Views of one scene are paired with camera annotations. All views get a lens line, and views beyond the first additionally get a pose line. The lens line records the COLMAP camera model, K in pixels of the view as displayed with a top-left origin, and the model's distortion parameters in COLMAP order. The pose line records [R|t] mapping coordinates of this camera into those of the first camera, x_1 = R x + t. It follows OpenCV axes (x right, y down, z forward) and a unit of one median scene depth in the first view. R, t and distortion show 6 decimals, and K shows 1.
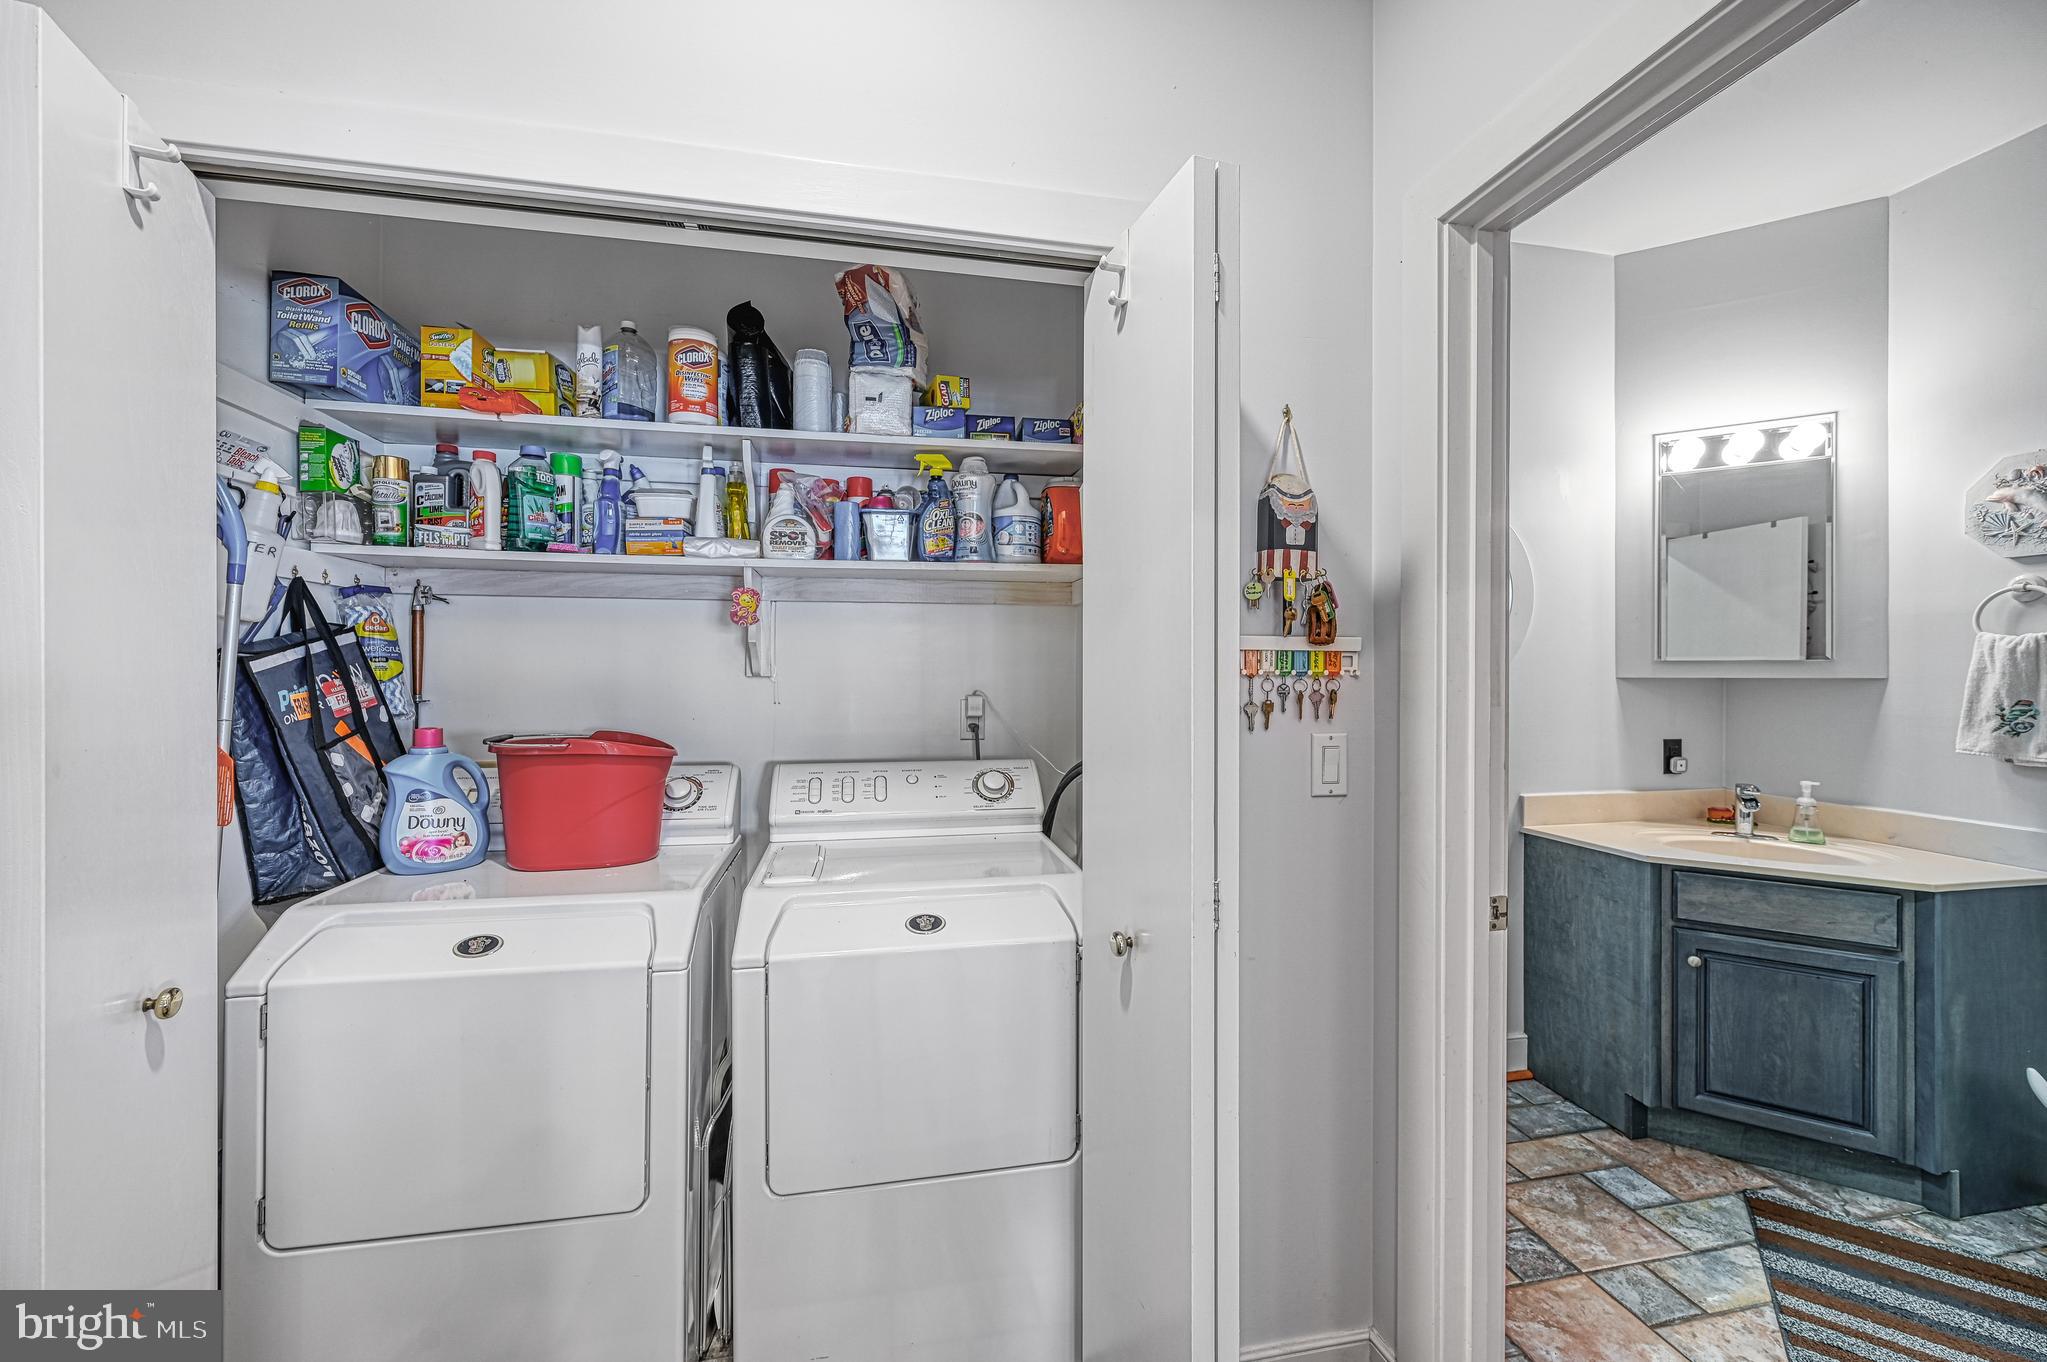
lens RADIAL K [[804.7, 0, 1021.2], [0, 804.7, 669.9], [0, 0, 1]] dist [-0.000542, -0.000183]
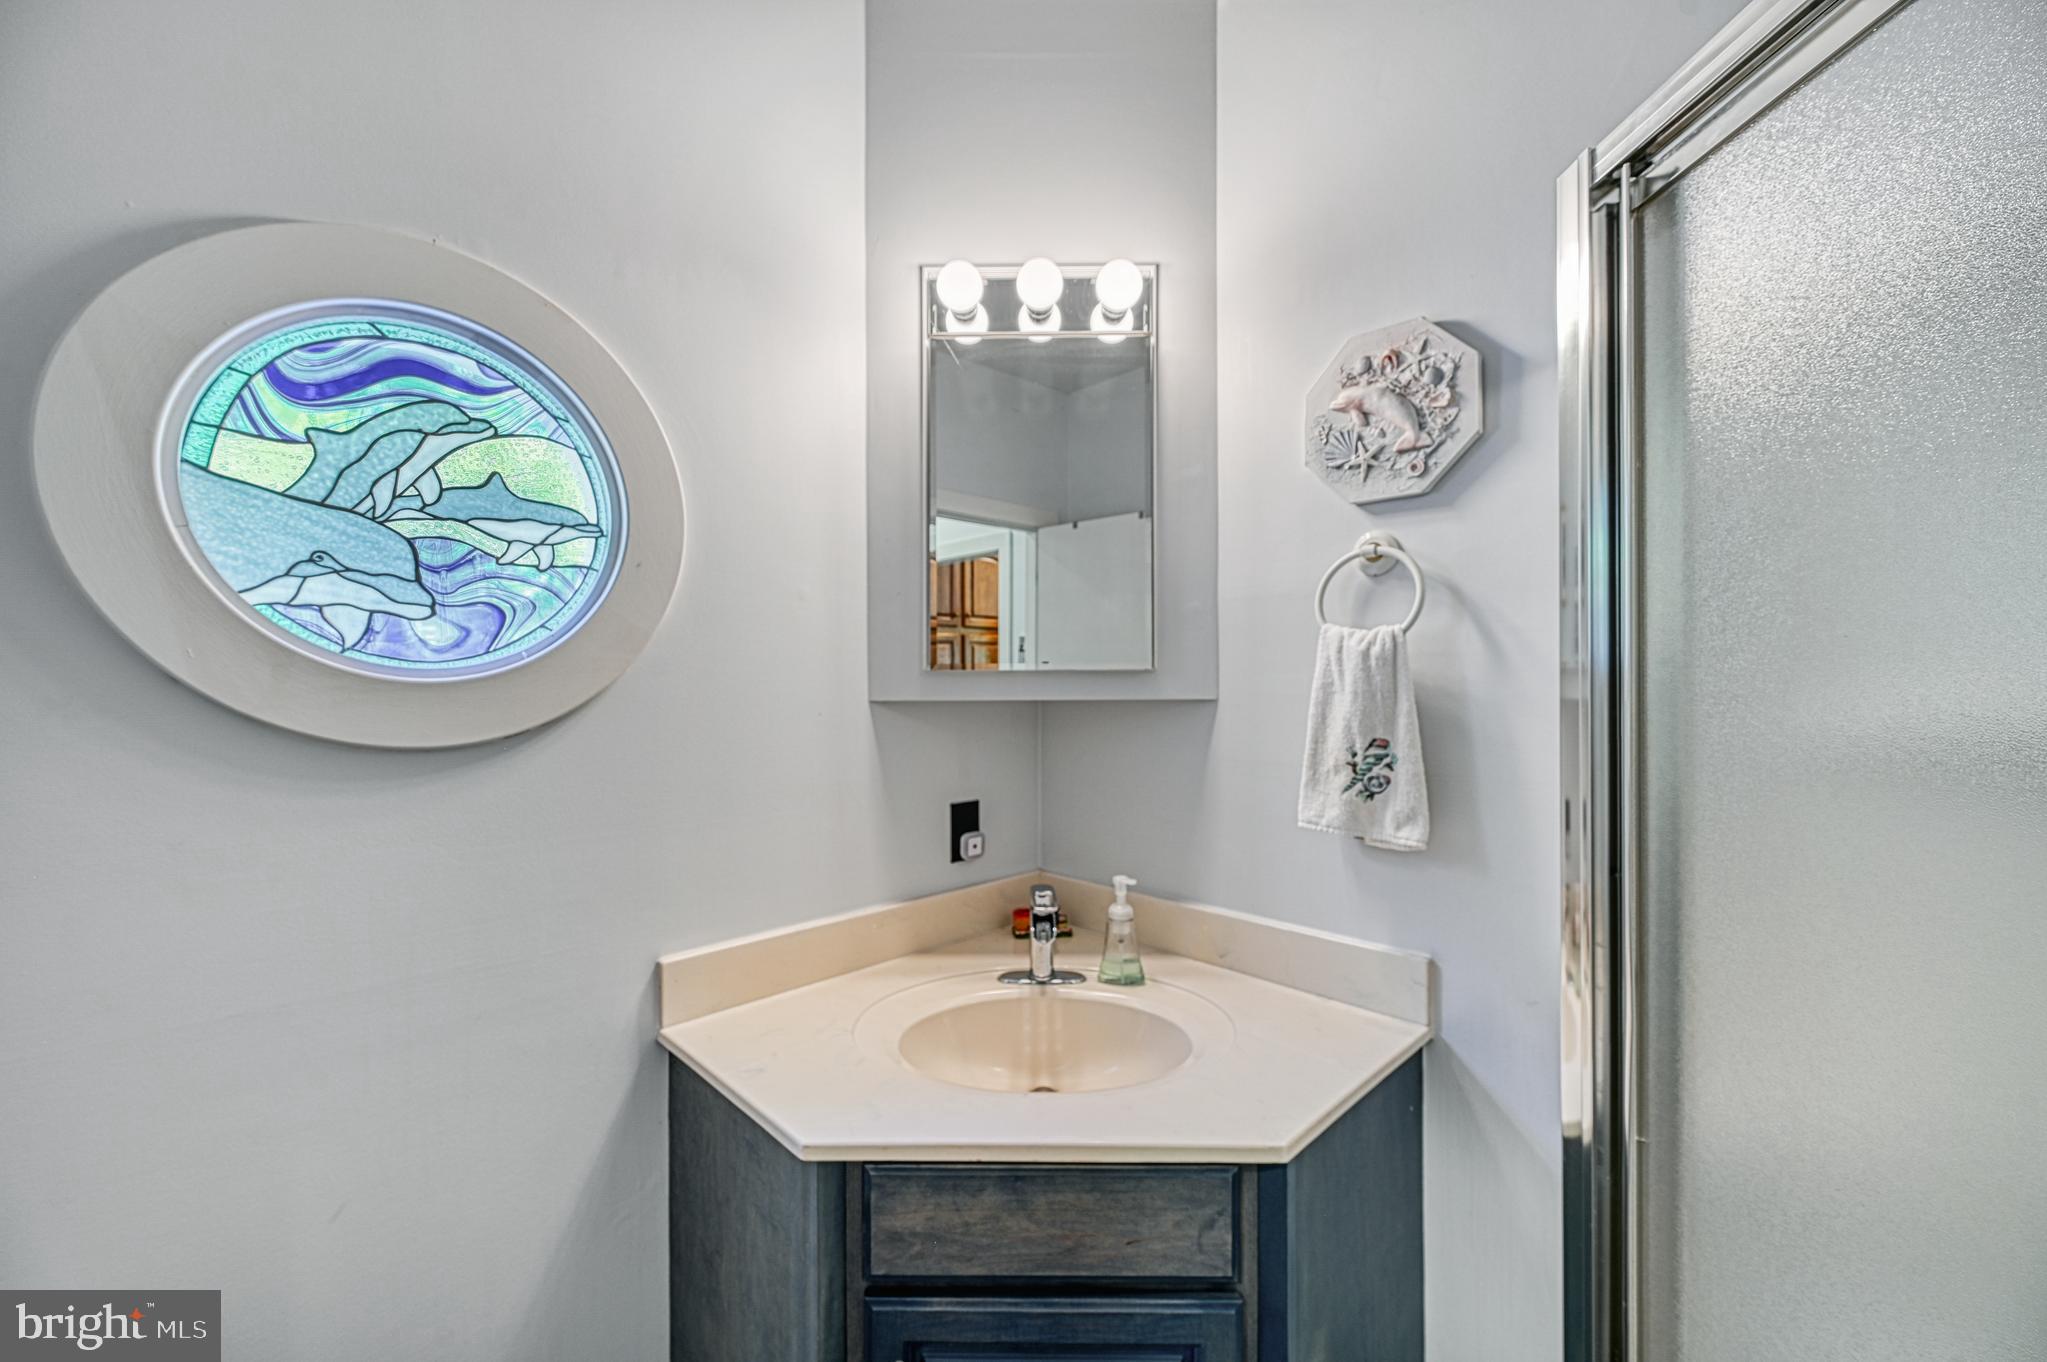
lens RADIAL K [[804.7, 0, 1021.2], [0, 804.7, 669.9], [0, 0, 1]] dist [-0.000542, -0.000183]
pose [[0.836533, 0.005446, 0.547889, 0.686950], [0.001304, 0.999928, -0.011930, -0.005950], [-0.547914, 0.010694, 0.836466, 0.633879]]
